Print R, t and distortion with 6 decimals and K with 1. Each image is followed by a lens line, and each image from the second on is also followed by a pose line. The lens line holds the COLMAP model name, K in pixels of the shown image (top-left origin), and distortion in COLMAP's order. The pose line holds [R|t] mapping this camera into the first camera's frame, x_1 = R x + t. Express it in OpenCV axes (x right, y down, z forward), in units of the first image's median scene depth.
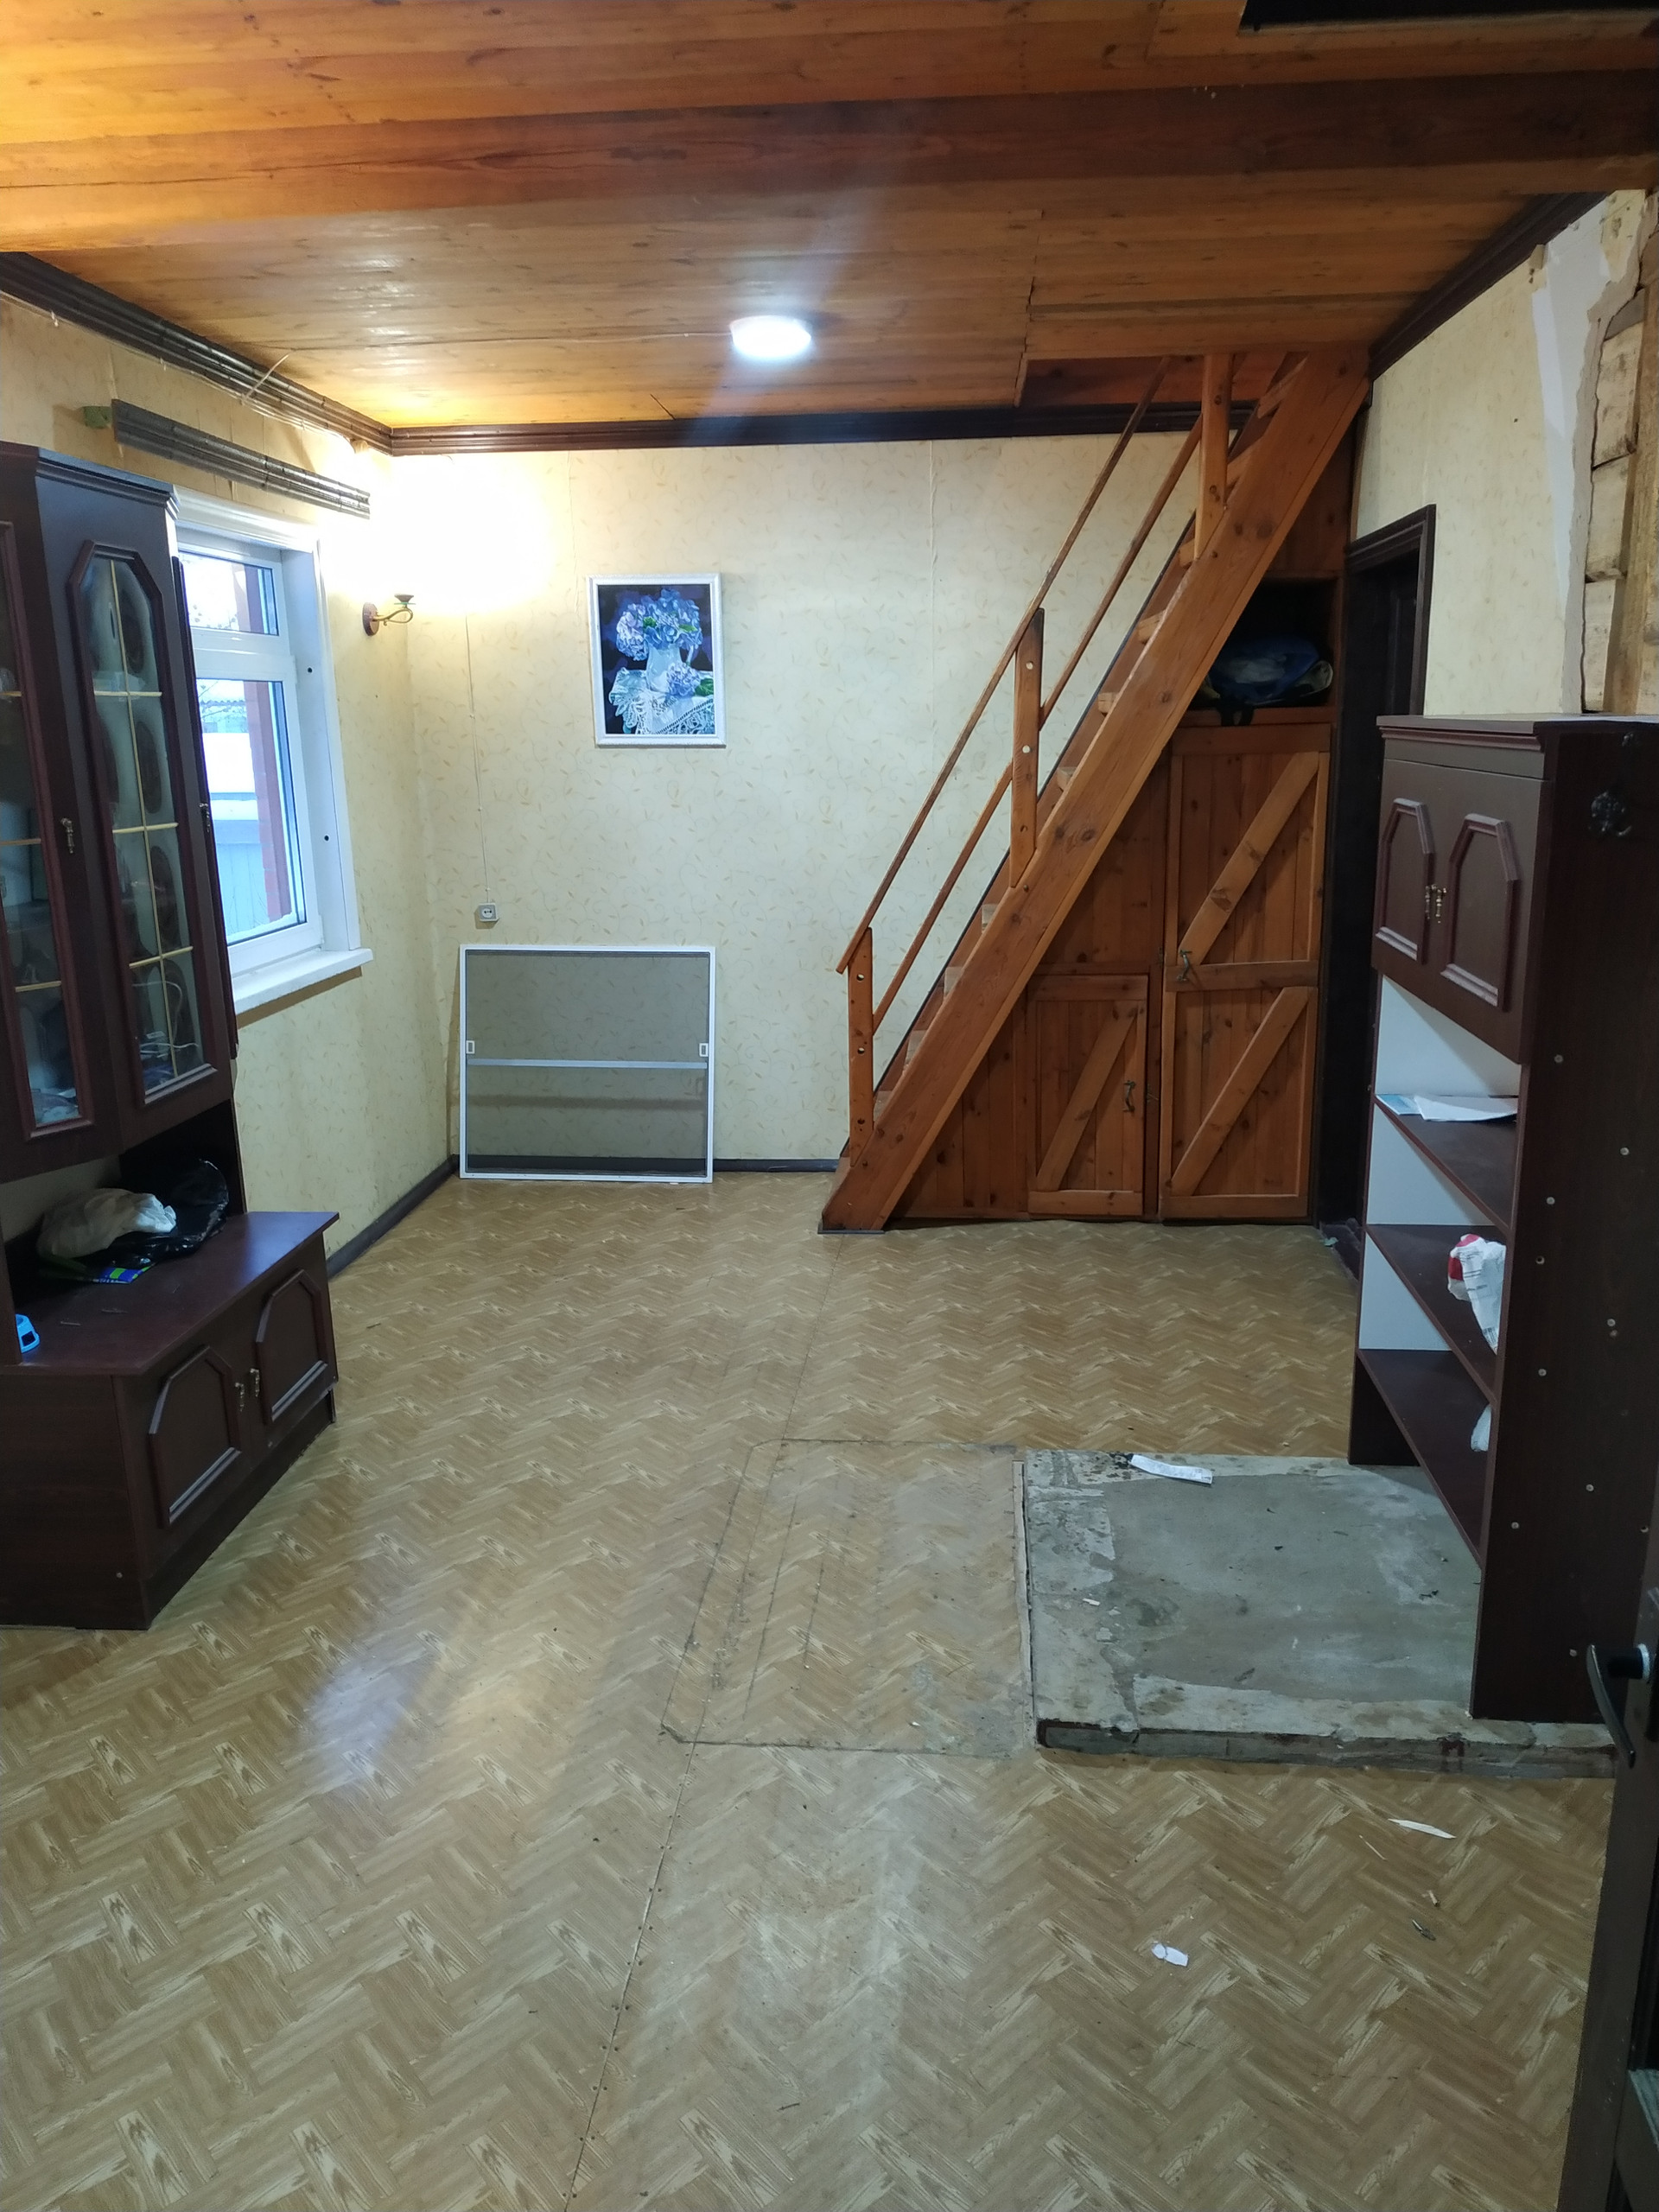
lens RADIAL K [[1610.5, 0, 833.9], [0, 1610.5, 1111.6], [0, 0, 1]] dist [0.013766, -0.029459]
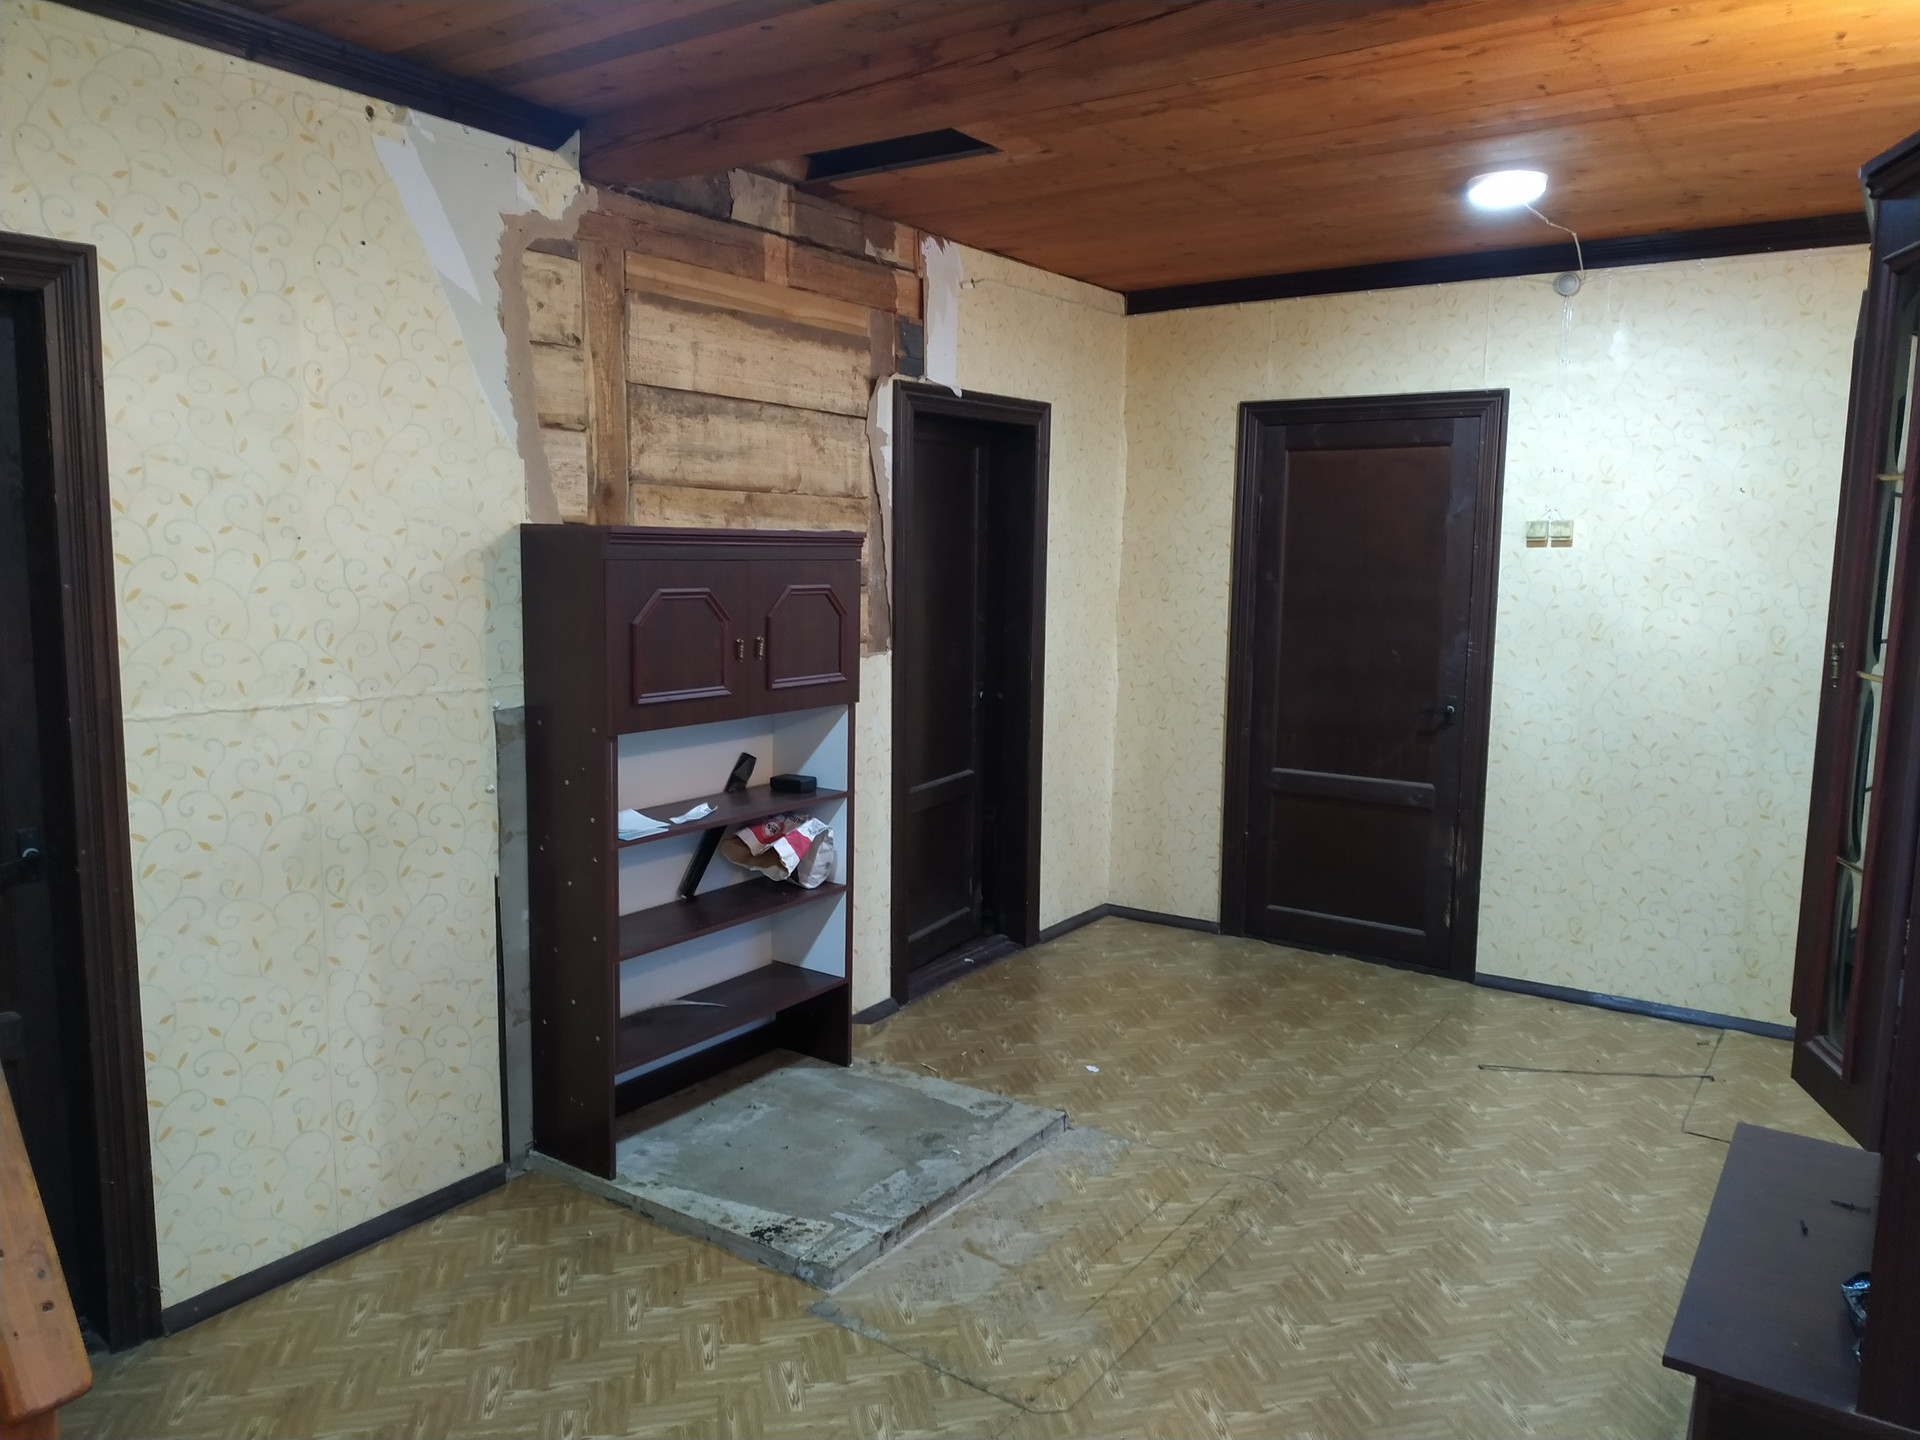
lens RADIAL K [[1397.9, 0, 961.0], [0, 1397.9, 718.3], [0, 0, 1]] dist [0.013766, -0.029459]
pose [[-0.872936, -0.059017, 0.484253, -0.363337], [0.117573, 0.937943, 0.326251, -0.393814], [-0.473456, 0.341731, -0.811825, 1.664810]]
